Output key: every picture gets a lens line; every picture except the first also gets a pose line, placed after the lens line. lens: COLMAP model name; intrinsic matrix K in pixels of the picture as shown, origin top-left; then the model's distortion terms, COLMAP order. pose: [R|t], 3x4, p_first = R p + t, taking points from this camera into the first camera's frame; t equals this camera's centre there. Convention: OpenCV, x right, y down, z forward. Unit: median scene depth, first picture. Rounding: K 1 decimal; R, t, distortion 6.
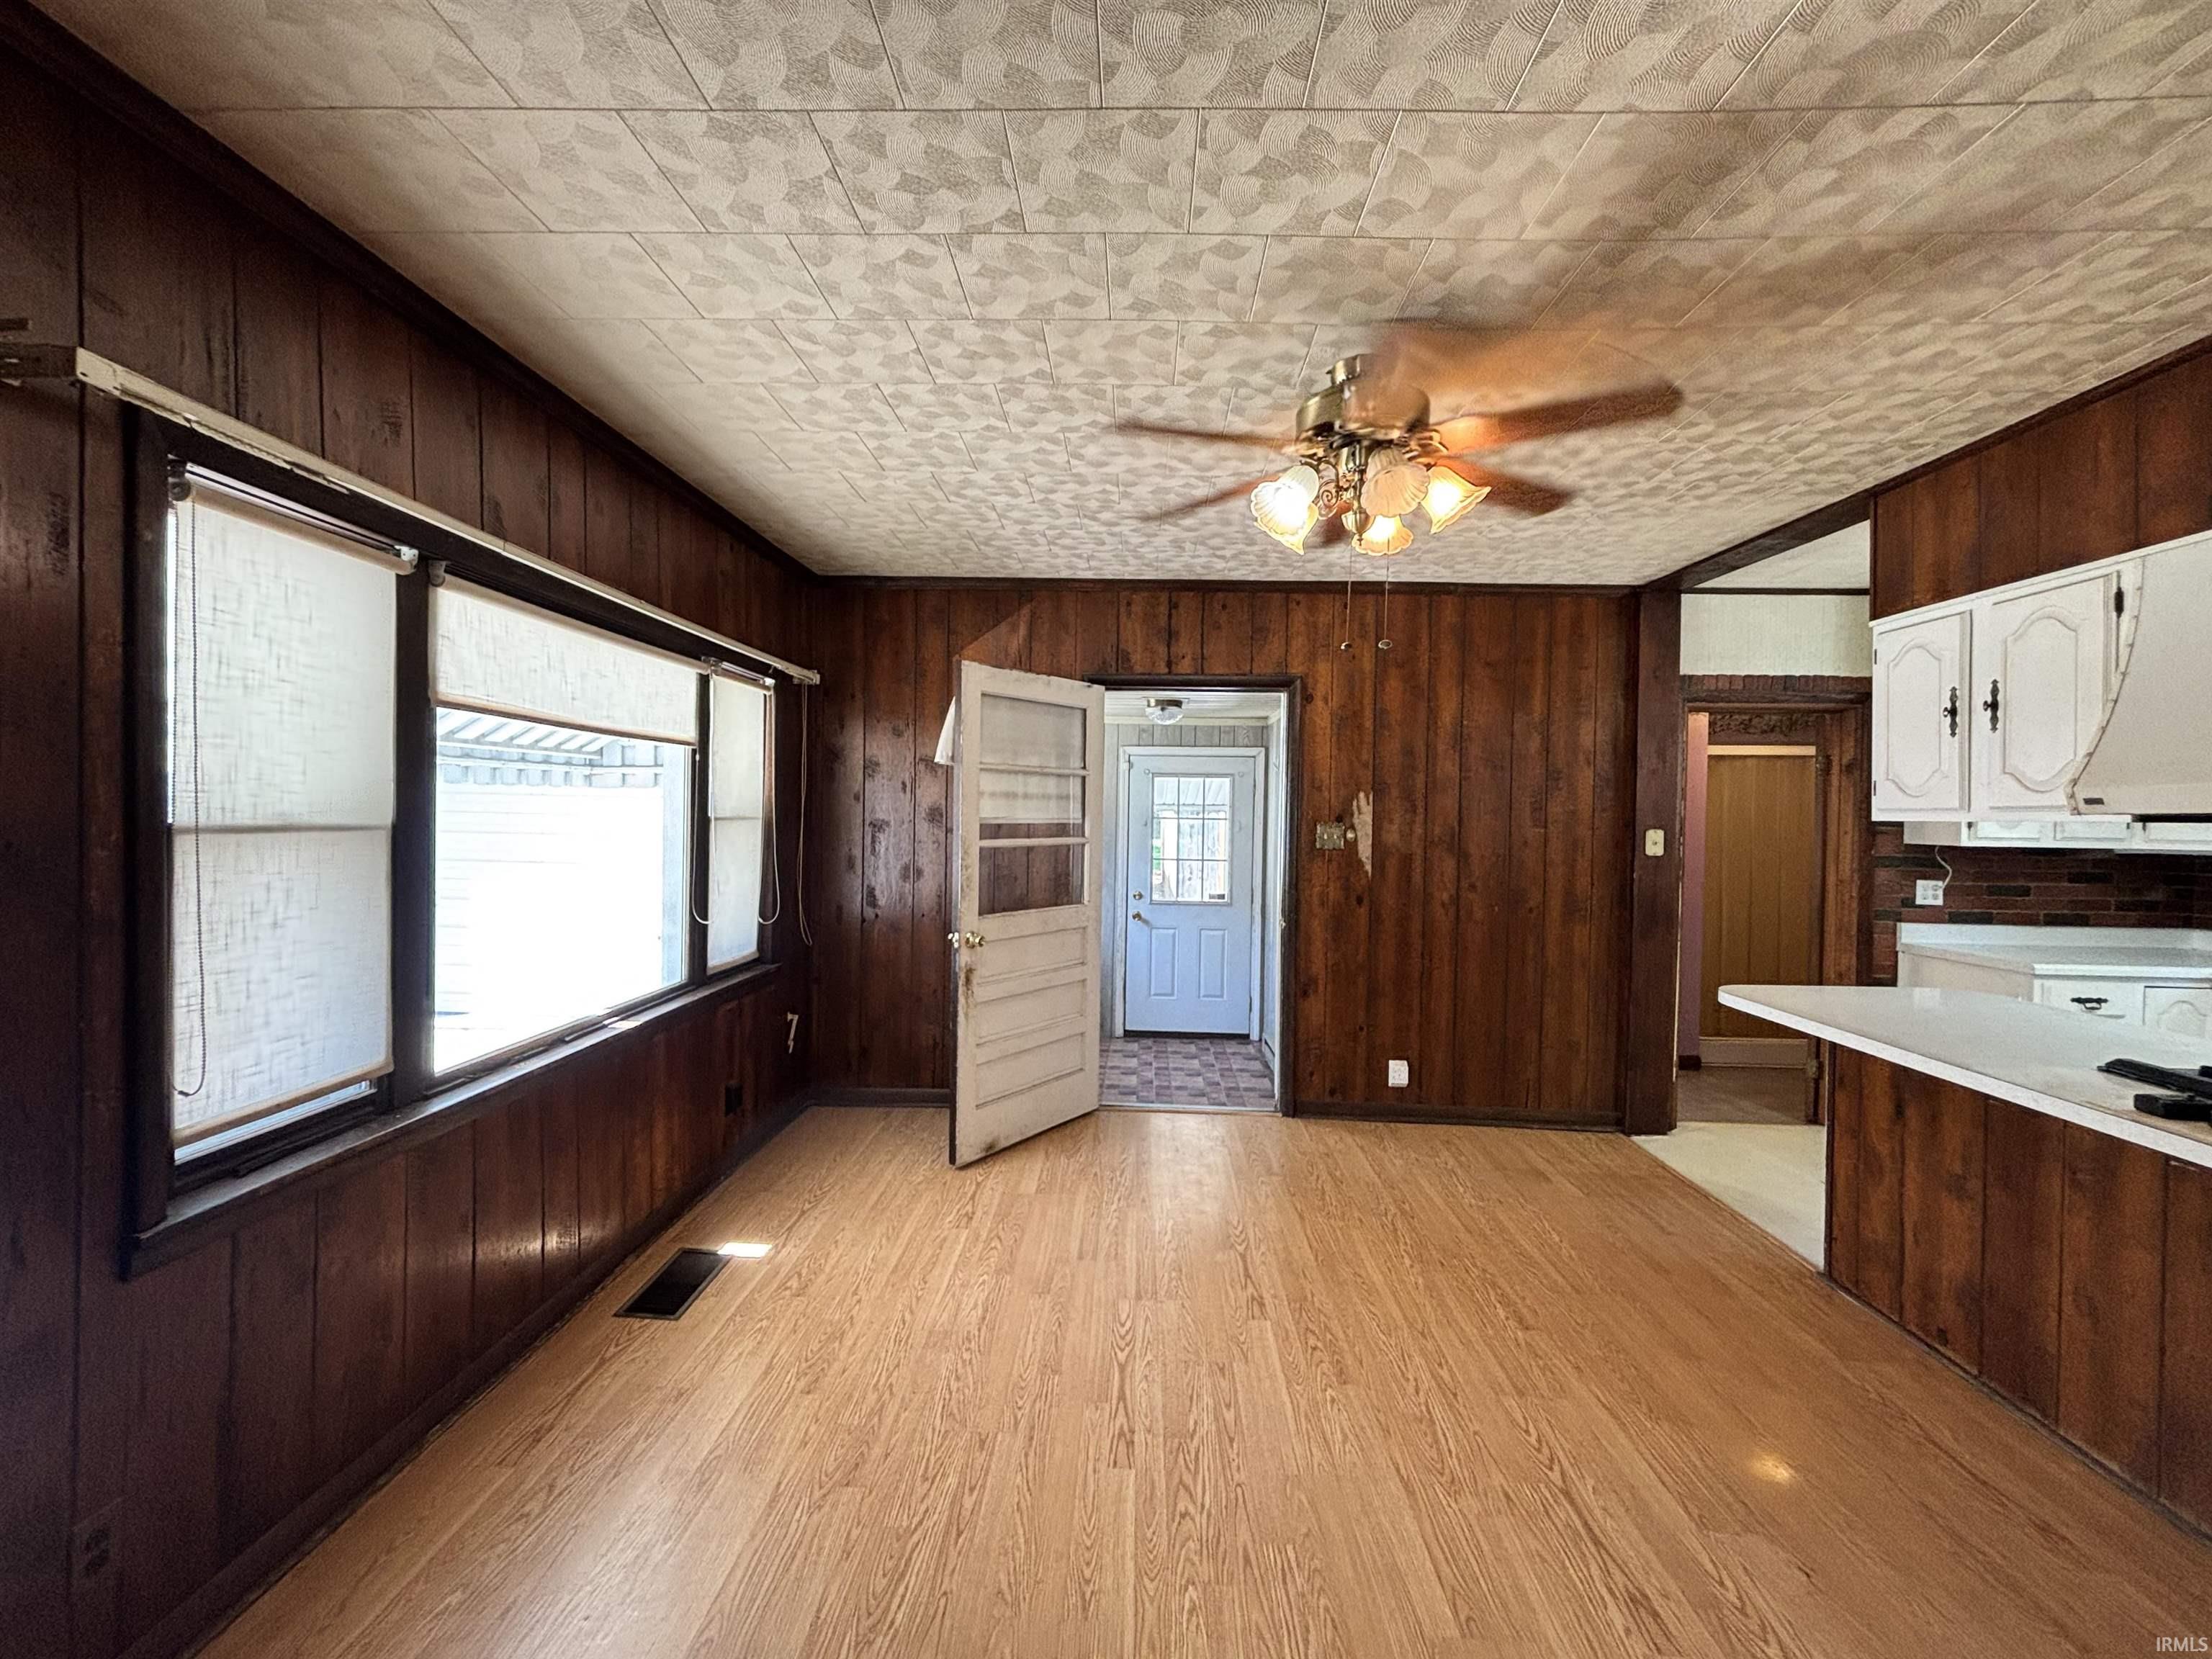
lens RADIAL K [[897.5, 0, 1101.7], [0, 897.5, 828.4], [0, 0, 1]] dist [0.002133, -0.000081]
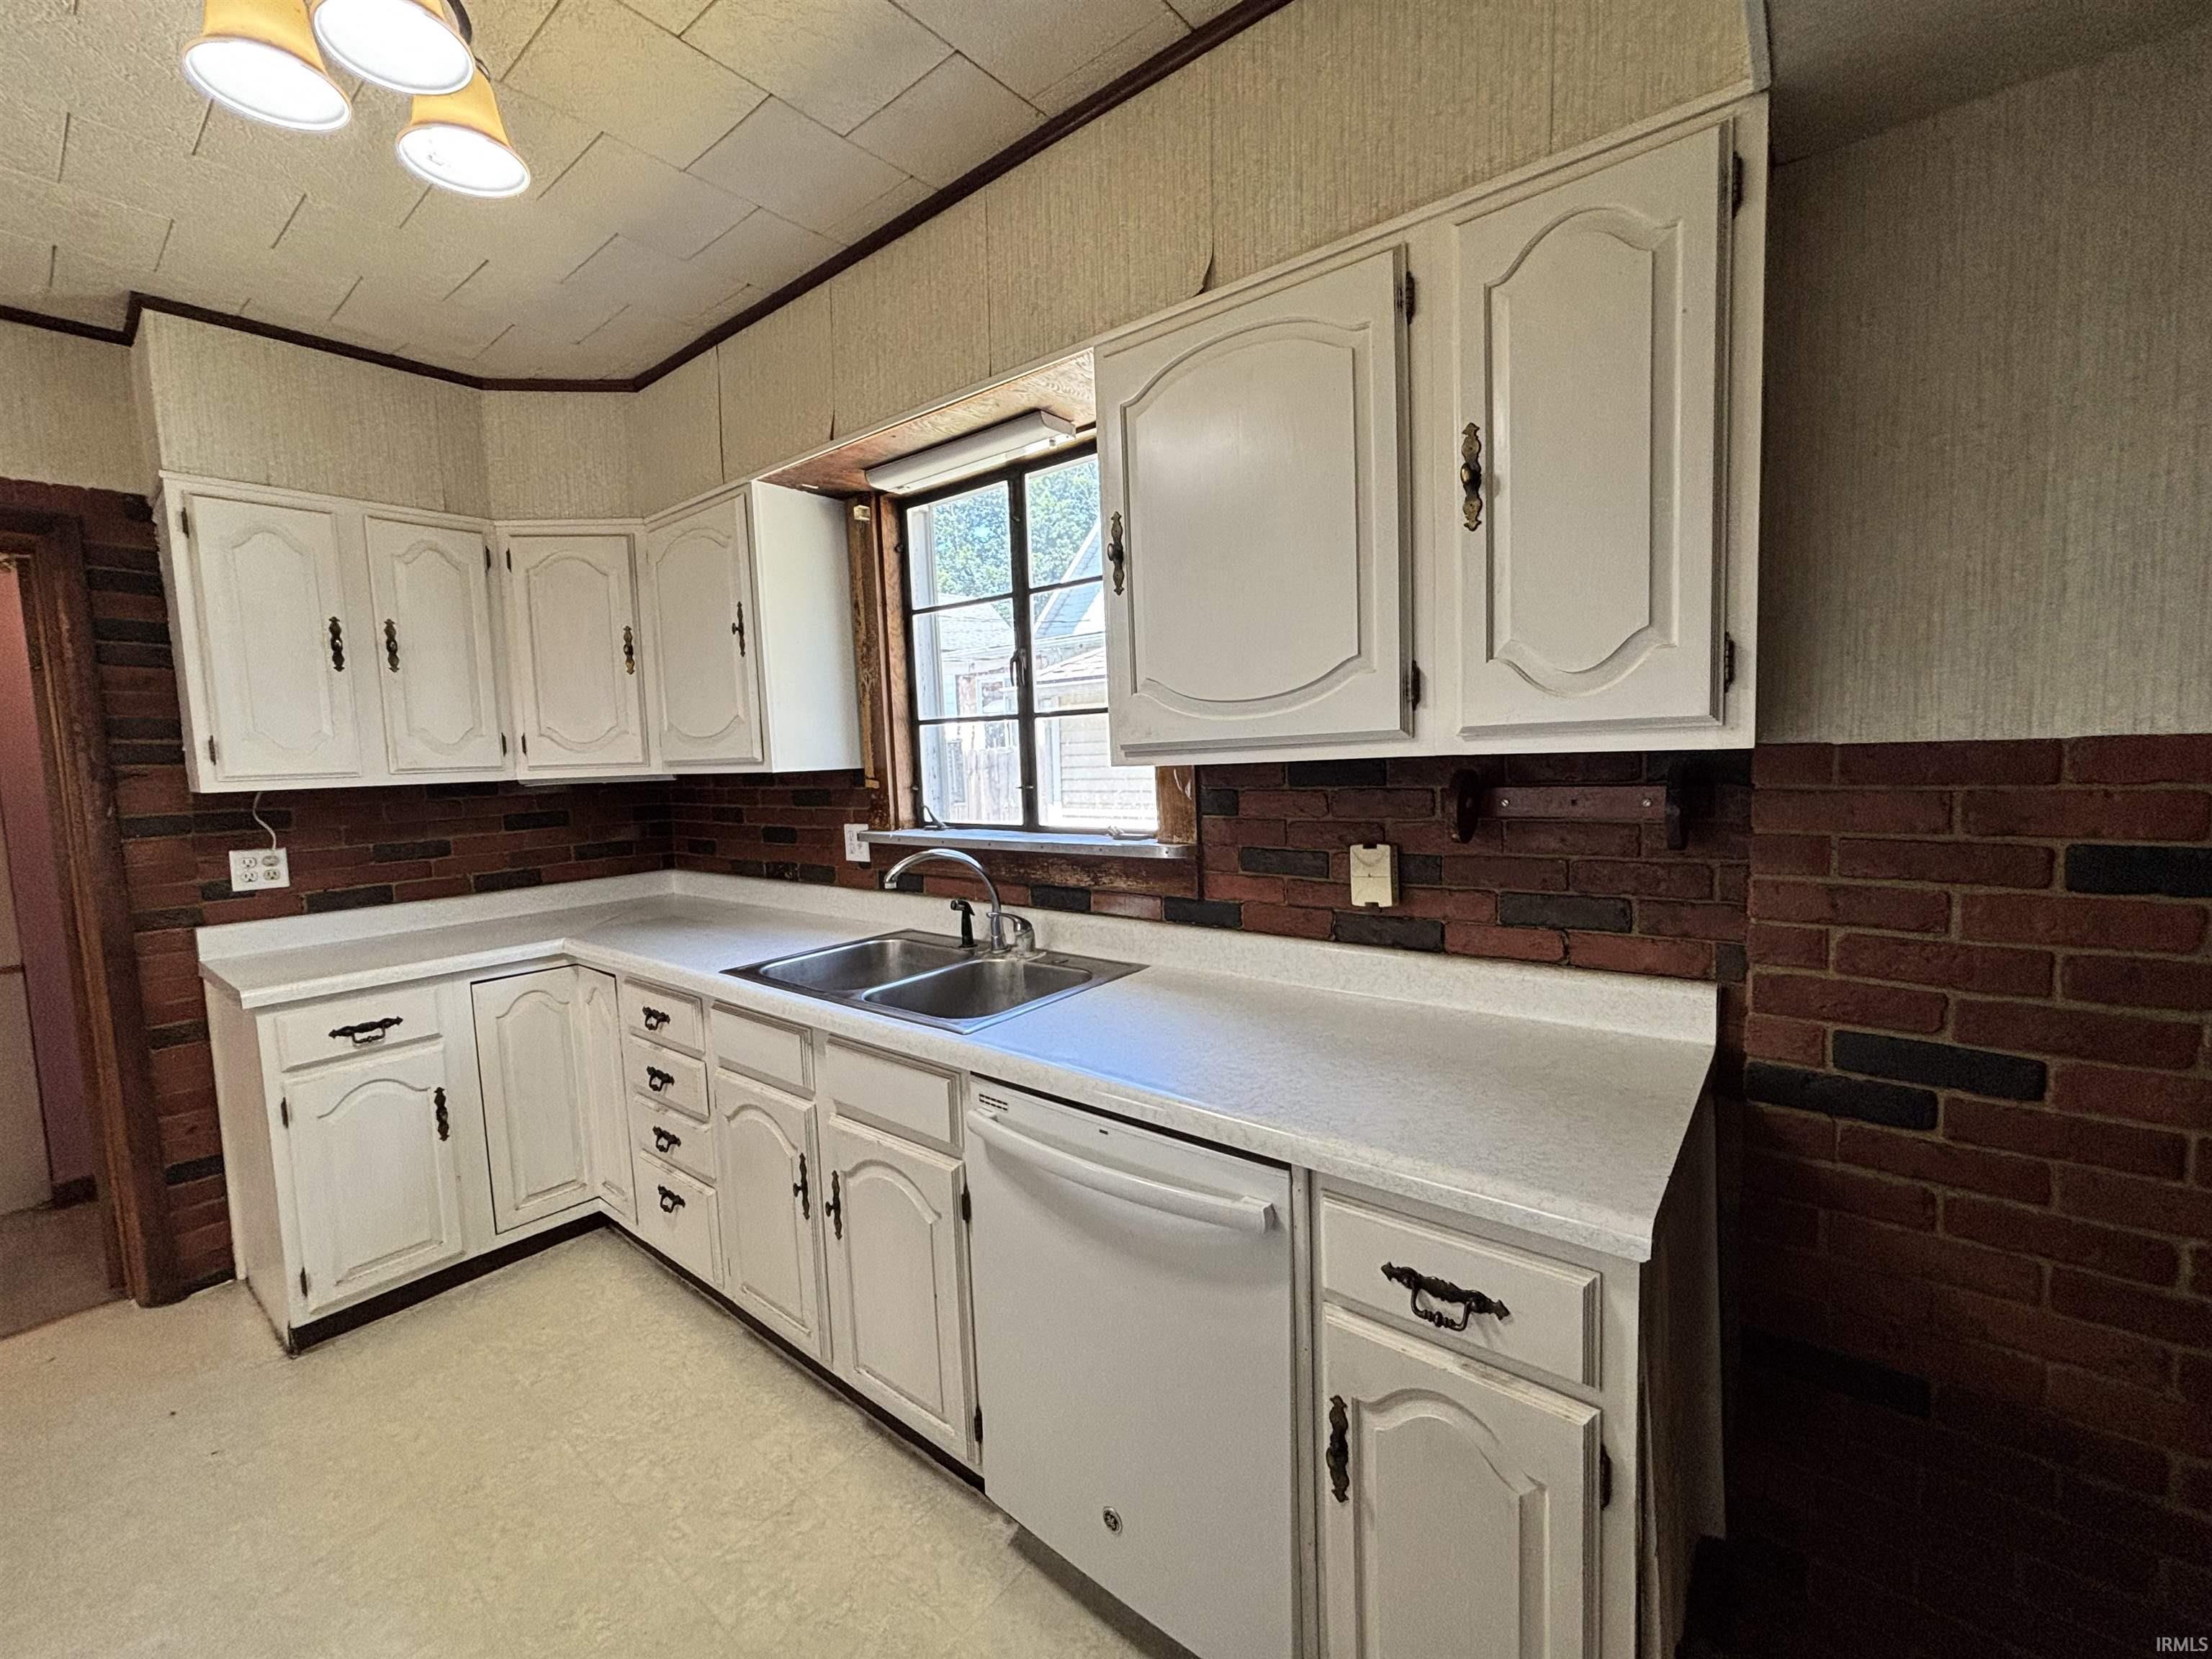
lens RADIAL K [[897.5, 0, 1113.7], [0, 897.5, 832.1], [0, 0, 1]] dist [0.002133, -0.000081]
pose [[0.594880, -0.107570, 0.796584, 0.801650], [0.054400, 0.994121, 0.093620, 0.021271], [-0.801972, -0.012359, 0.597234, 0.177423]]
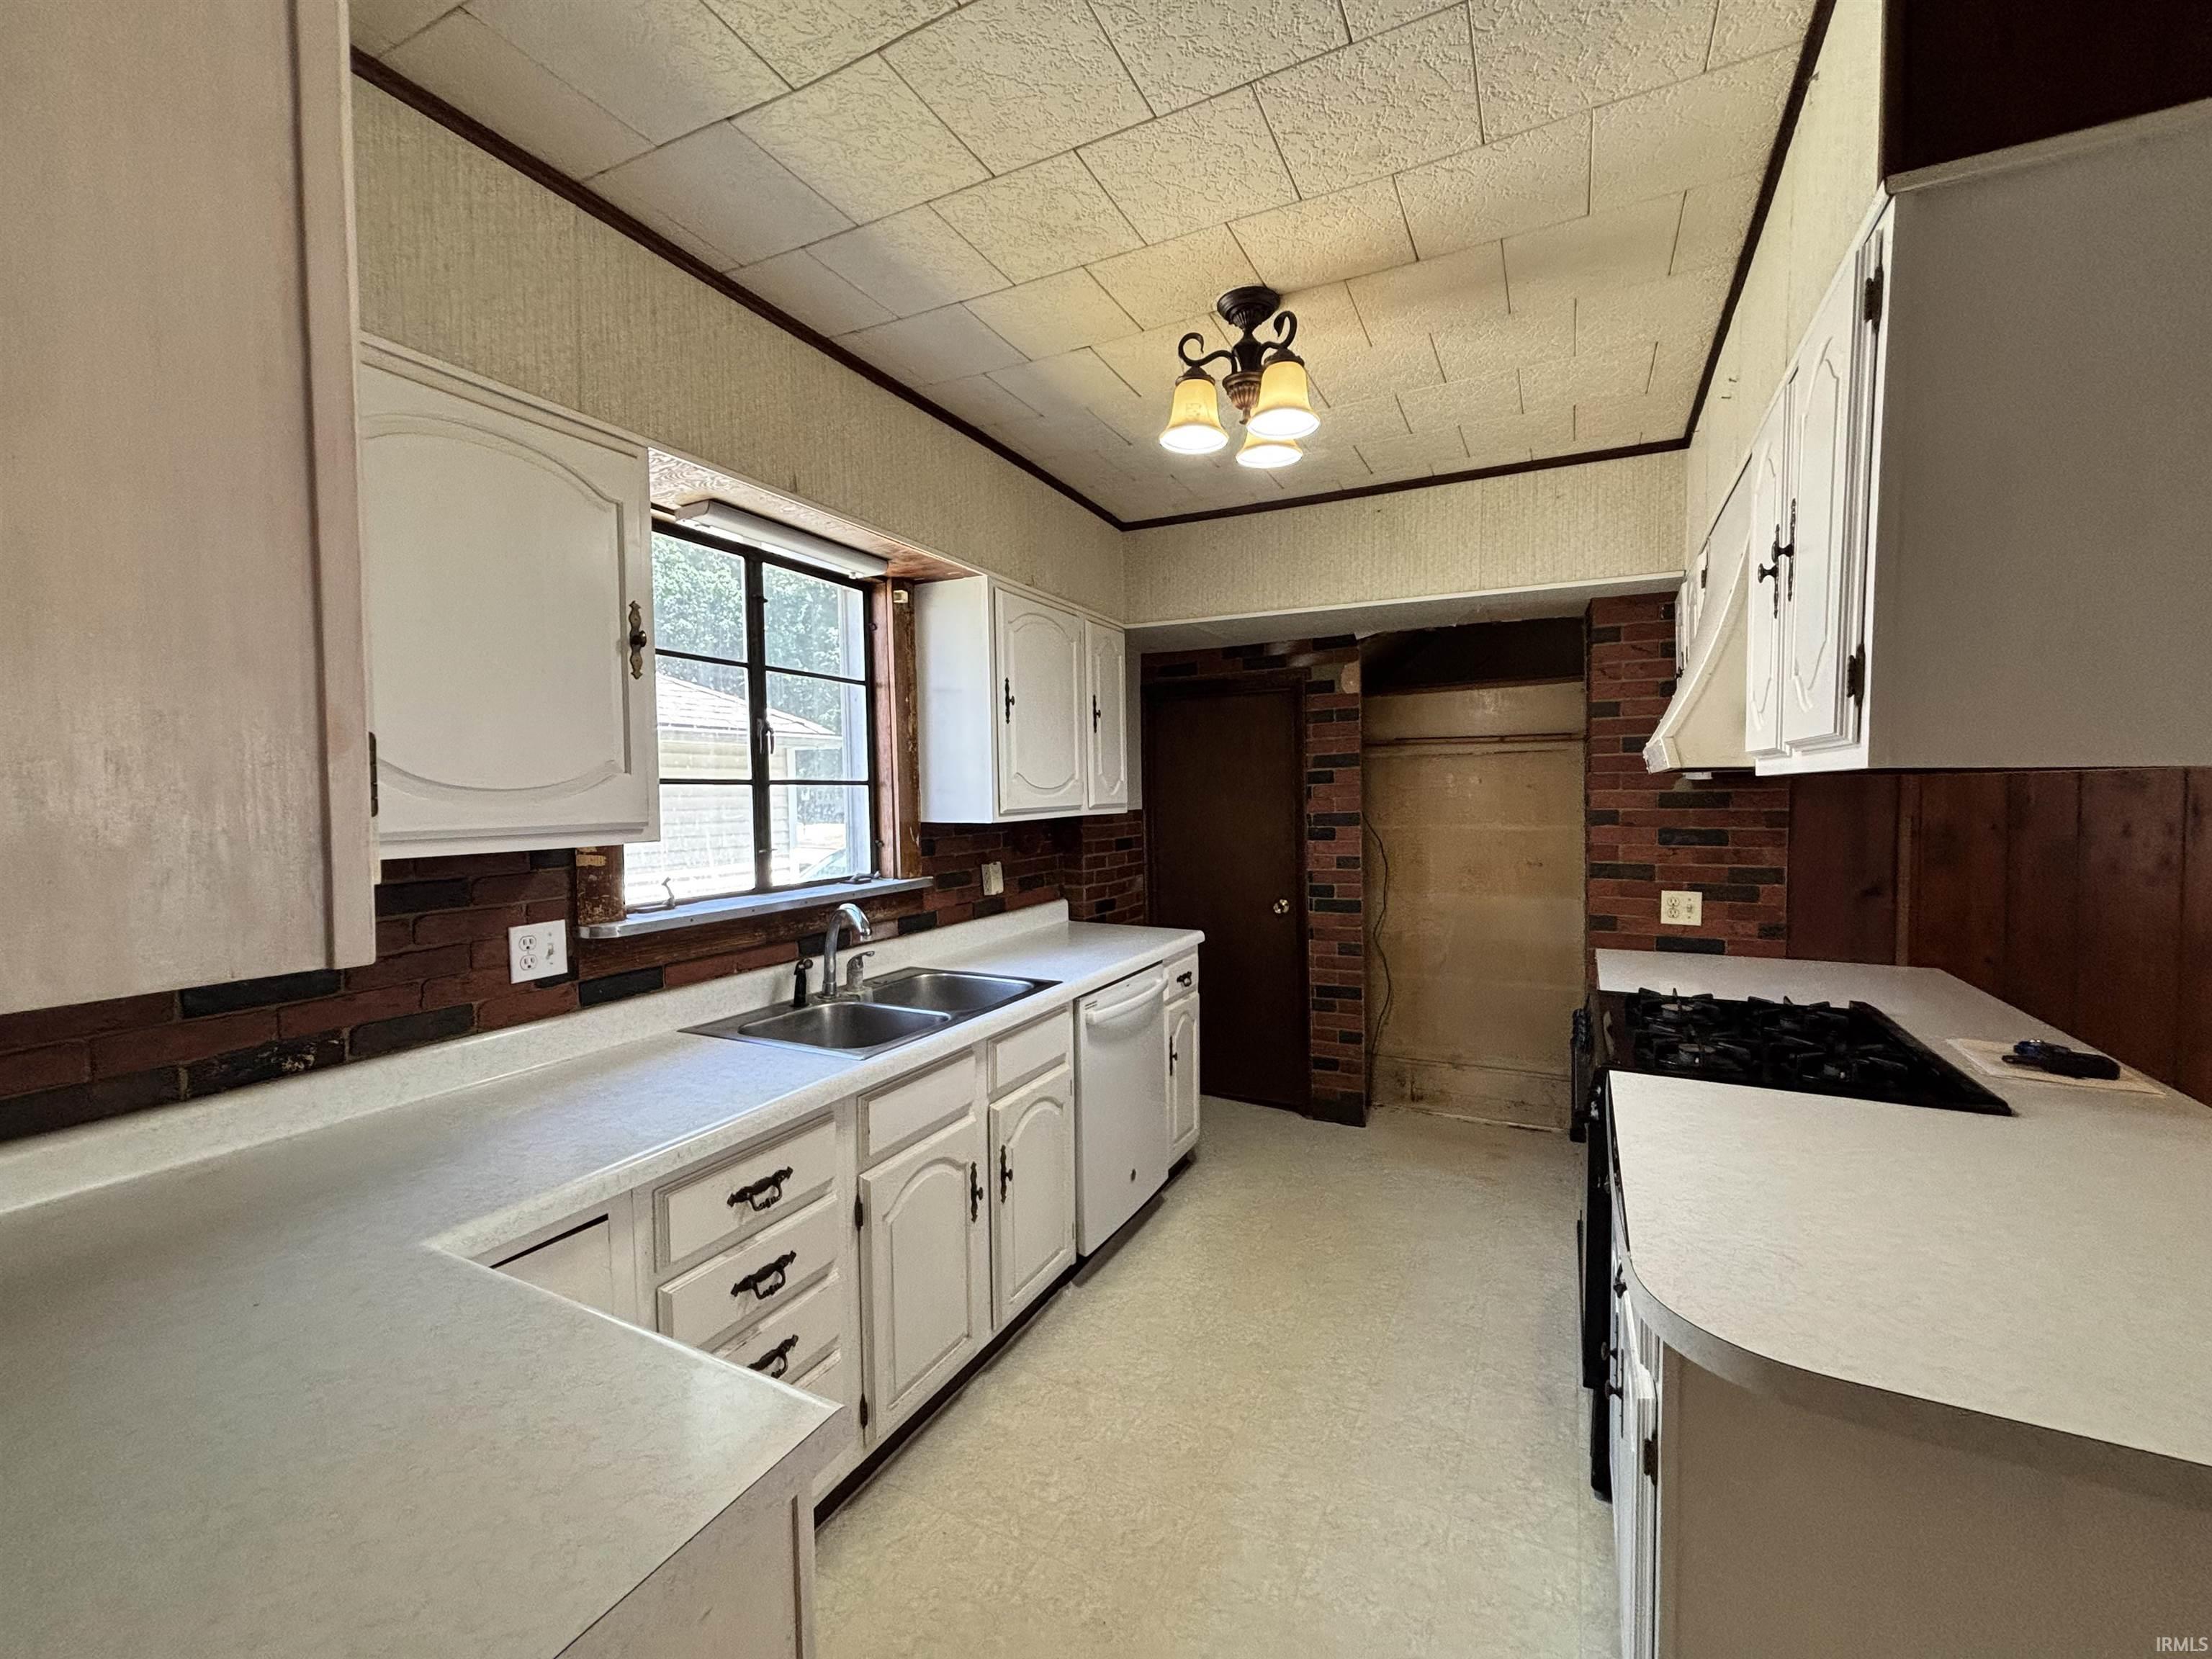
lens RADIAL K [[897.5, 0, 1110.5], [0, 897.5, 831.3], [0, 0, 1]] dist [0.002133, -0.000081]
pose [[-0.908570, -0.015891, 0.417431, 0.767969], [0.009821, 0.998187, 0.059375, -0.003157], [-0.417618, 0.058046, -0.906767, 1.016340]]
